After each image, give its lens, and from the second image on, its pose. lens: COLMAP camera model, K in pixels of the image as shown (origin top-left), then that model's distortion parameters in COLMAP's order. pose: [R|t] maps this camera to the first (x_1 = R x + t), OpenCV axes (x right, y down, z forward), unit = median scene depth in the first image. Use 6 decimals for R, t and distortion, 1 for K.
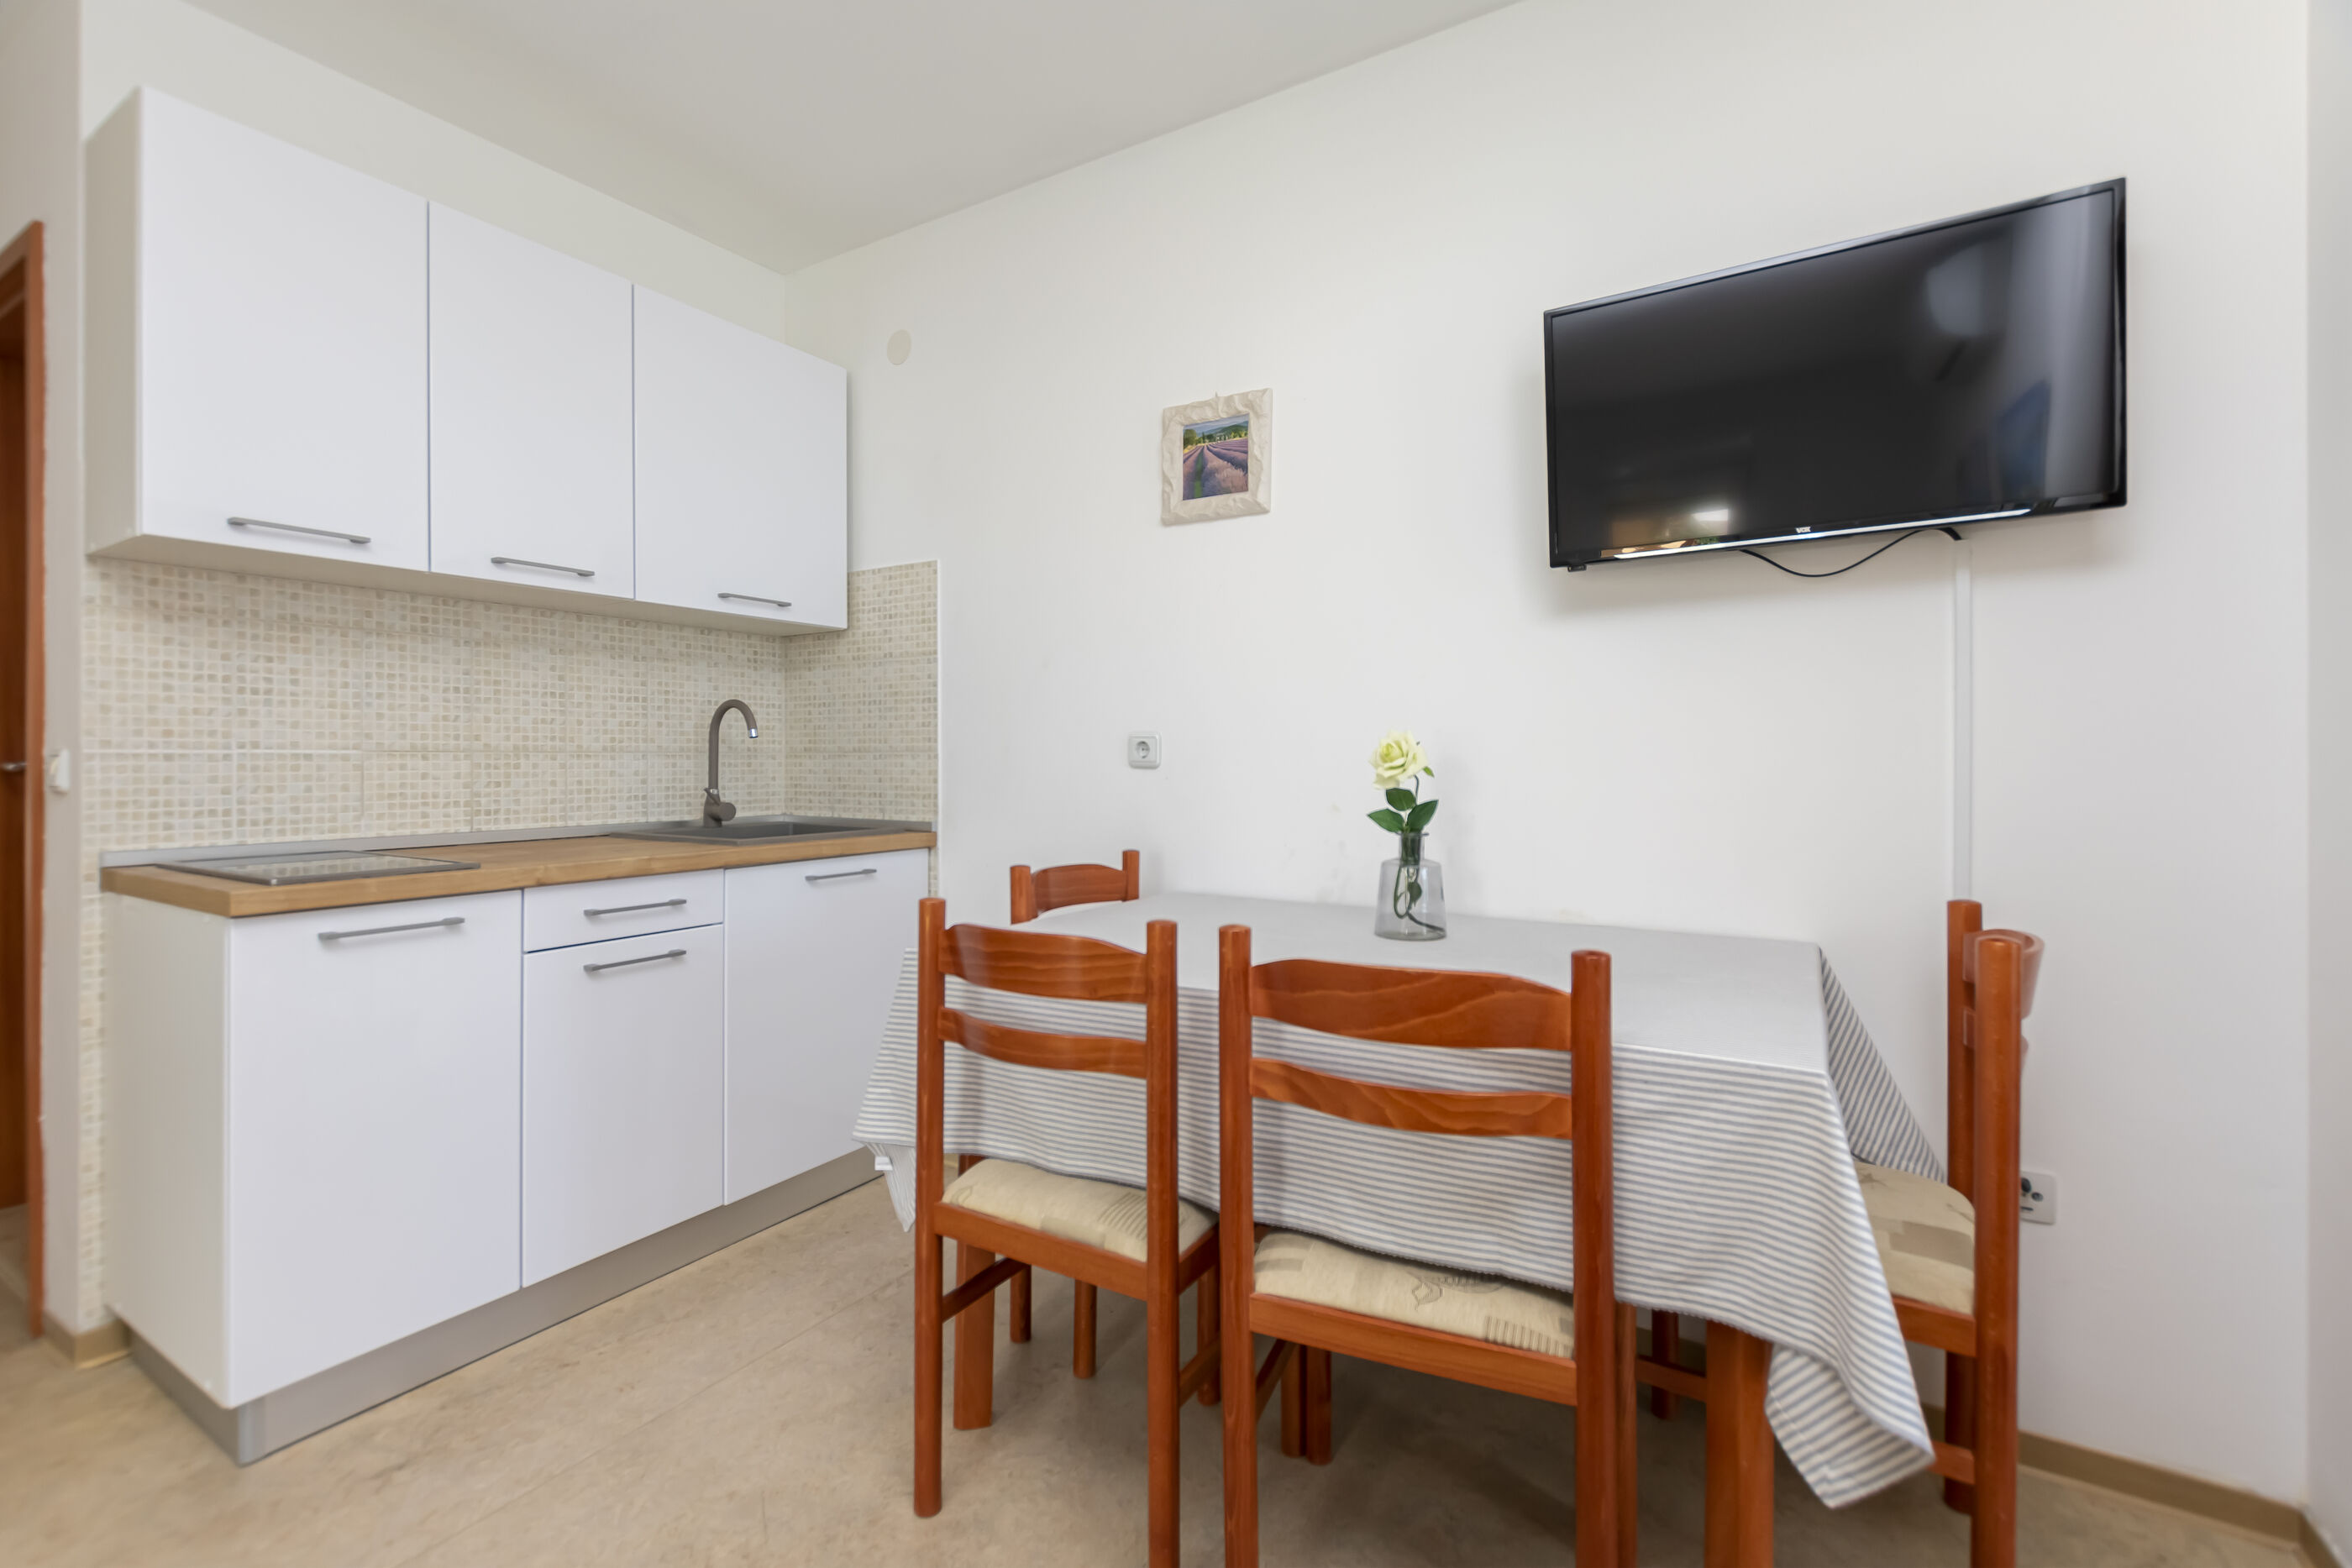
lens RADIAL K [[1042.0, 0, 1200.8], [0, 1042.0, 742.9], [0, 0, 1]] dist [0.010754, -0.005379]
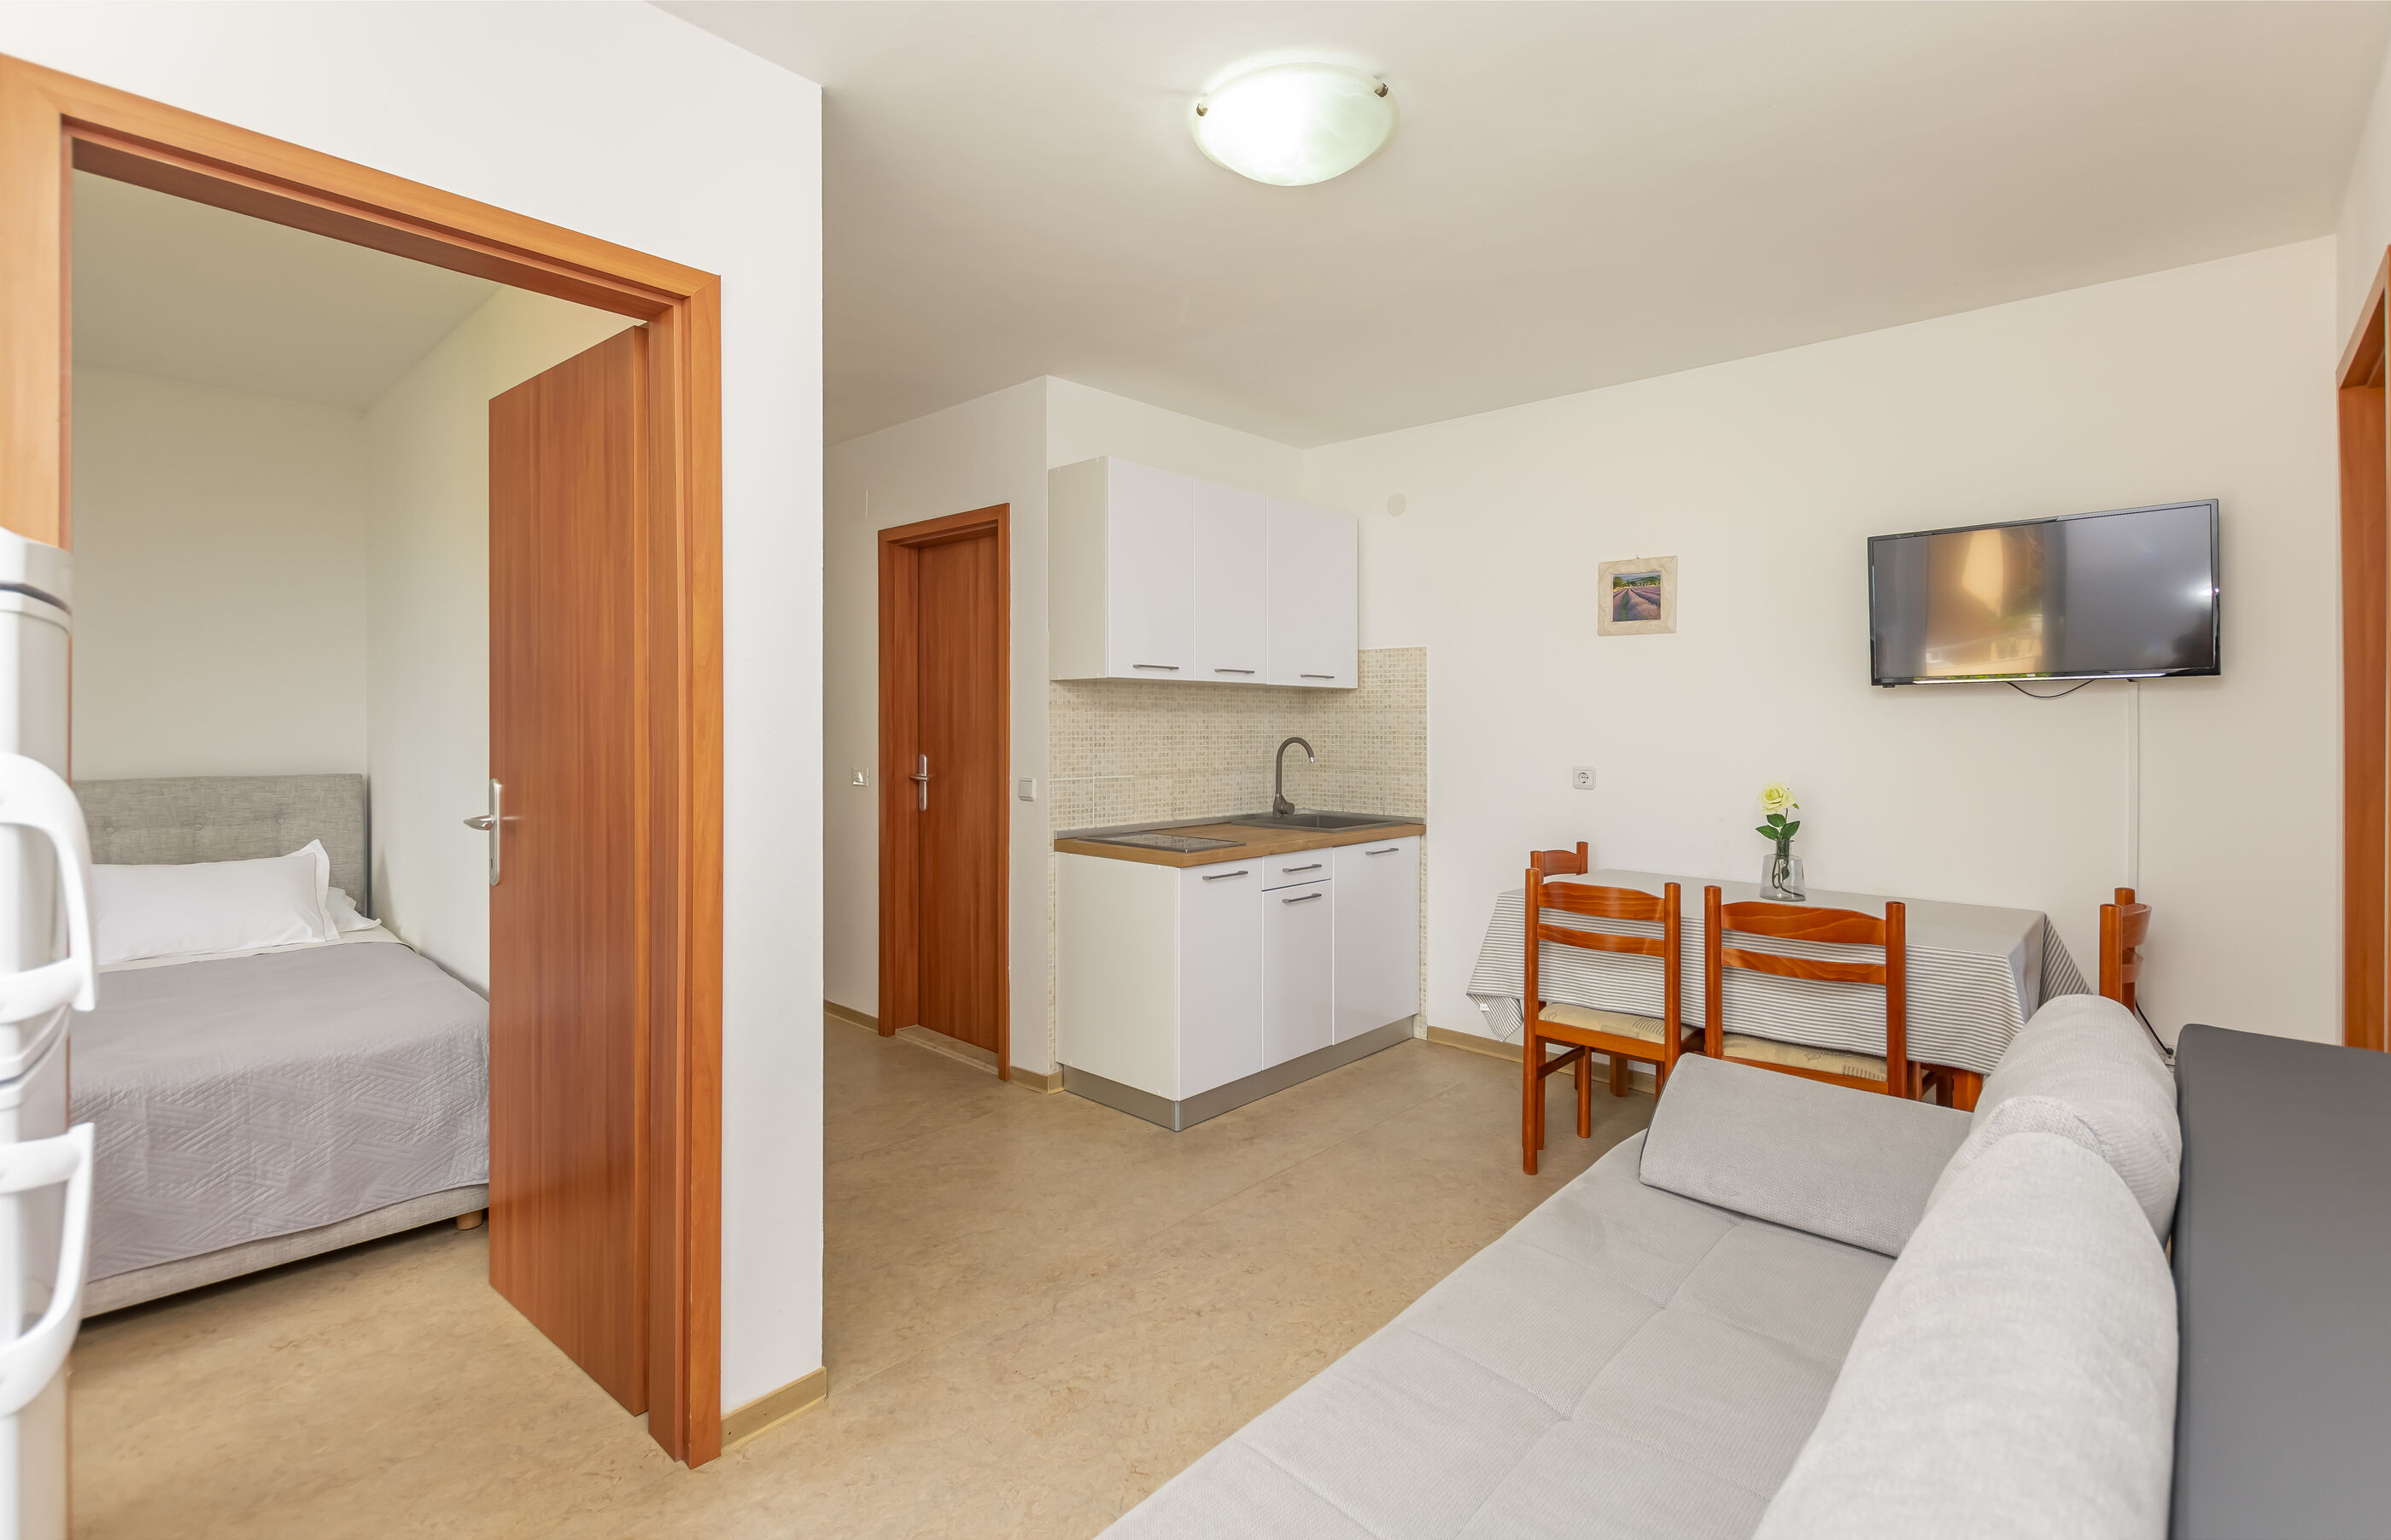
lens RADIAL K [[1137.9, 0, 1190.0], [0, 1137.9, 698.0], [0, 0, 1]] dist [0.005013, 0.000371]
pose [[0.979852, 0.001193, -0.199721, -0.339937], [-0.001515, 0.999998, -0.001461, -0.127528], [0.199718, 0.001734, 0.979852, -0.929634]]
